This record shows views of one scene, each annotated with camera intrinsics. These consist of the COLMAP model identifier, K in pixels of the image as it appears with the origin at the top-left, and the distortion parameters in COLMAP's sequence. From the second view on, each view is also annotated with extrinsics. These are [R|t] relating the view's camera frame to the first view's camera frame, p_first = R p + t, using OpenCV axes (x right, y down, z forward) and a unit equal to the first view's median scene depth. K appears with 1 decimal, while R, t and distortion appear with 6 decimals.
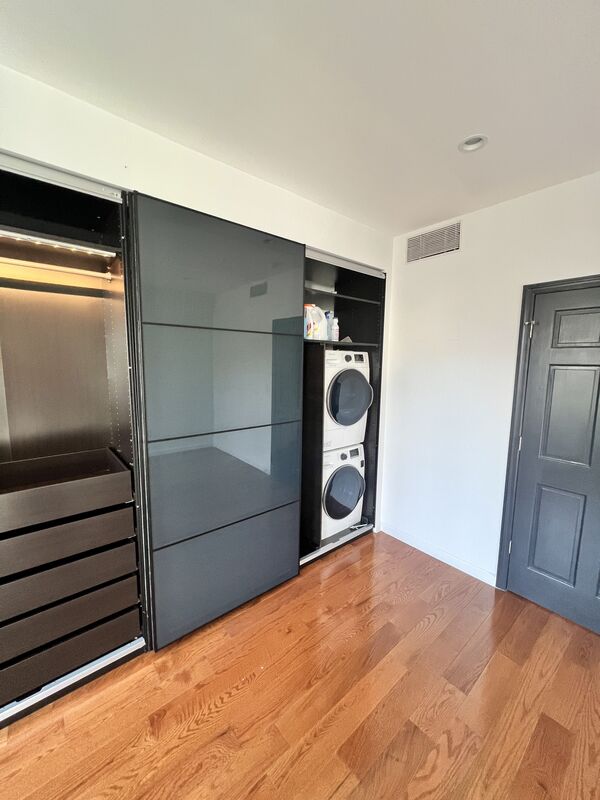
lens RADIAL K [[318.4, 0, 298.1], [0, 318.4, 398.1], [0, 0, 1]] dist [-0.000692, -0.000277]
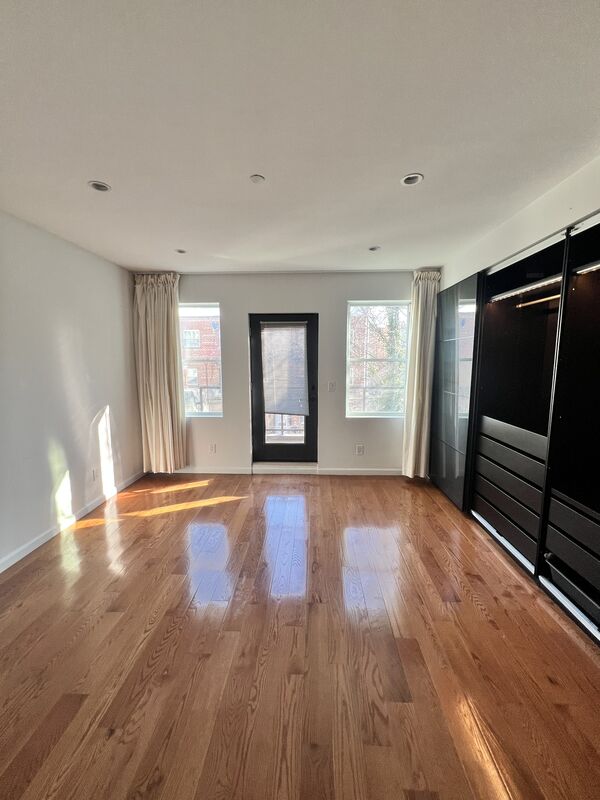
lens RADIAL K [[320.9, 0, 300.0], [0, 320.9, 400.0], [0, 0, 1]] dist [0.002894, 0.000218]
pose [[-0.676656, 0.087157, -0.731122, 1.115372], [-0.090206, 0.975676, 0.199797, -0.095739], [0.730752, 0.201145, -0.652336, 1.074303]]
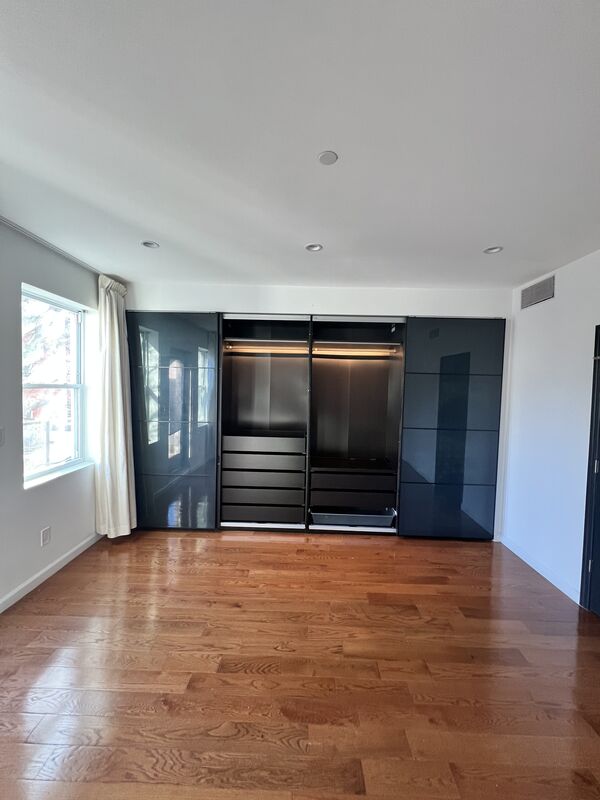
lens RADIAL K [[320.9, 0, 300.0], [0, 320.9, 400.0], [0, 0, 1]] dist [0.002894, 0.000218]
pose [[0.754521, 0.034960, -0.655344, 0.839530], [-0.094284, 0.993996, -0.055527, 0.093942], [0.649468, 0.103685, 0.753287, -0.664094]]
